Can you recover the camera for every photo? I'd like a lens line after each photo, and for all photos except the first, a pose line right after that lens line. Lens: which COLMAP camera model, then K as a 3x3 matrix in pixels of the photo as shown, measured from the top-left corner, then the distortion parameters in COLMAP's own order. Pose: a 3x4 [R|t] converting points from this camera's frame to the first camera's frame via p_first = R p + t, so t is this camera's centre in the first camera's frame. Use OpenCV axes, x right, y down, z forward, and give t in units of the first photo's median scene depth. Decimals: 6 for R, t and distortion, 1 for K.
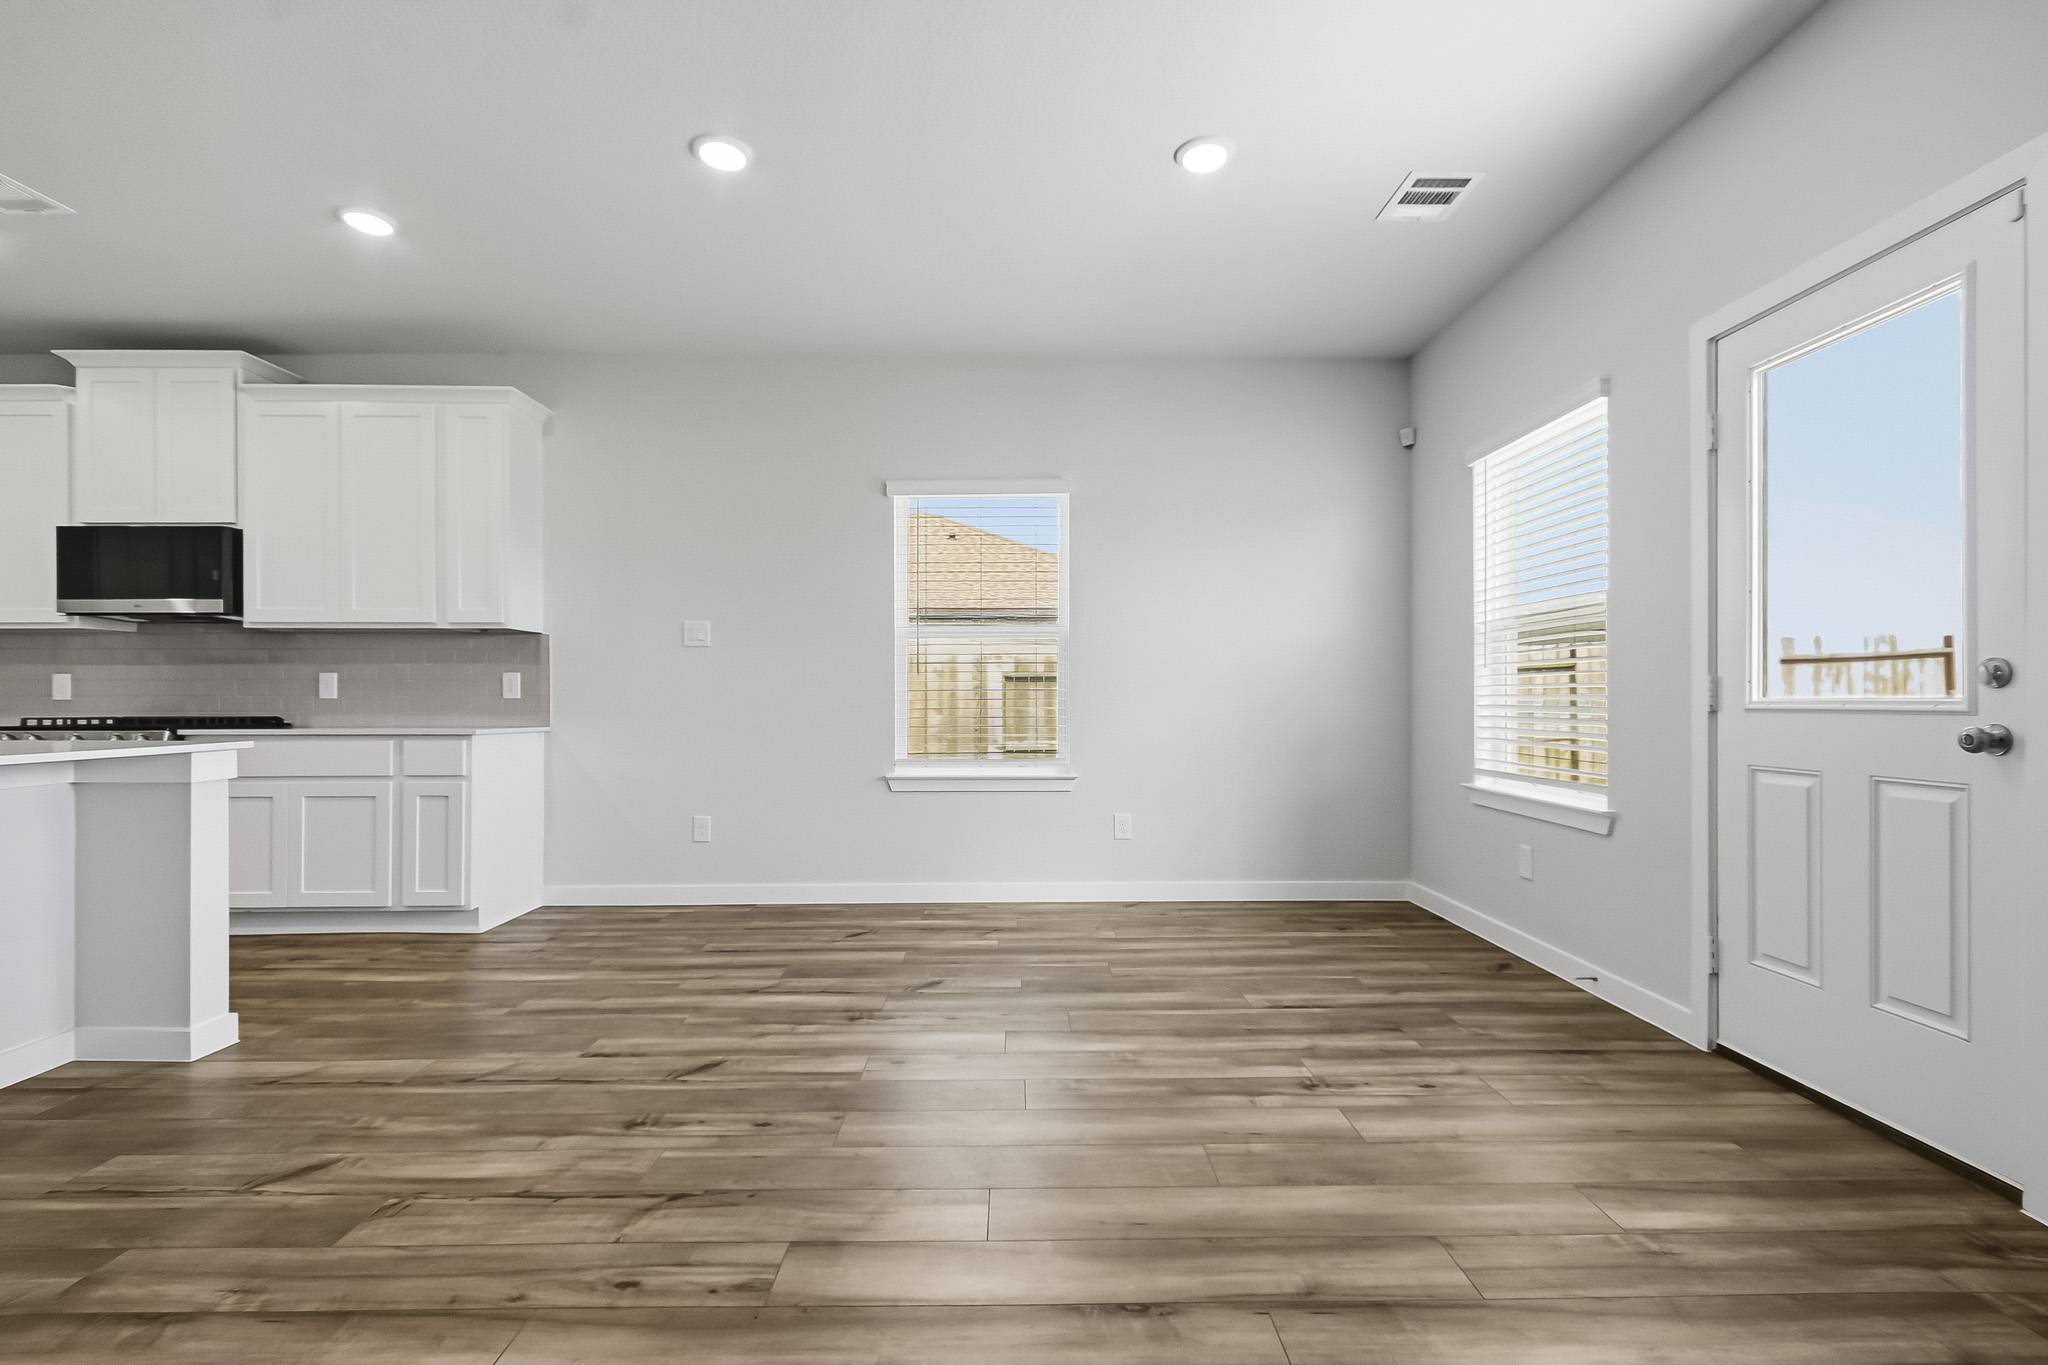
lens RADIAL K [[925.2, 0, 1019.3], [0, 925.2, 683.6], [0, 0, 1]] dist [-0.001996, -0.000309]
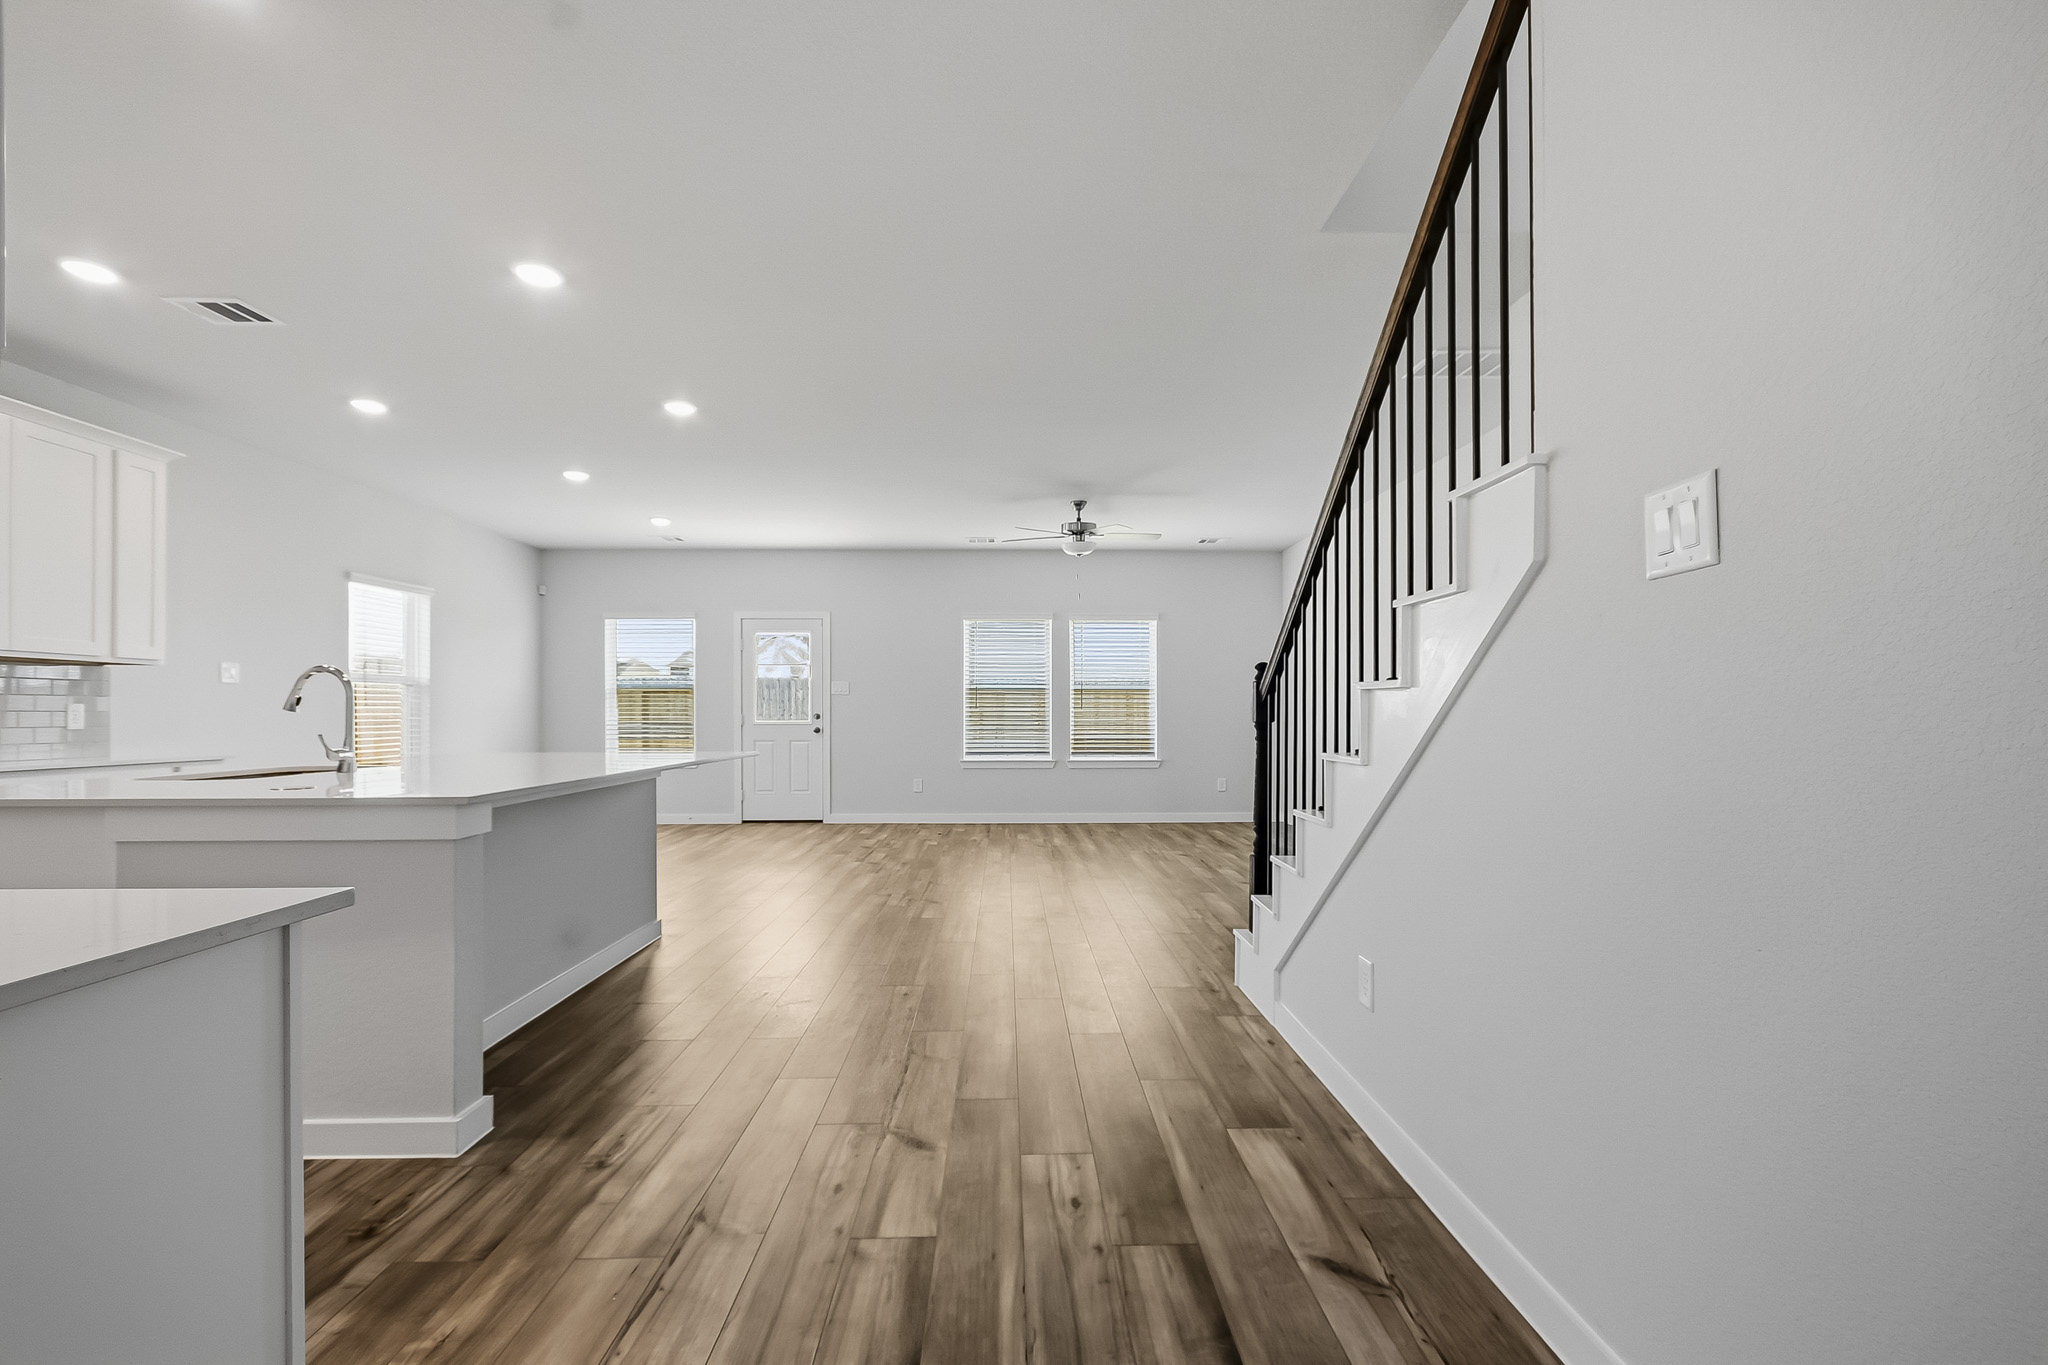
lens RADIAL K [[899.6, 0, 1033.0], [0, 899.6, 709.2], [0, 0, 1]] dist [0.001625, -0.000040]
pose [[-0.014859, 0.004676, 0.999879, -1.670962], [-0.017552, 0.999834, -0.004937, -0.020907], [-0.999736, -0.017623, -0.014775, -0.030758]]
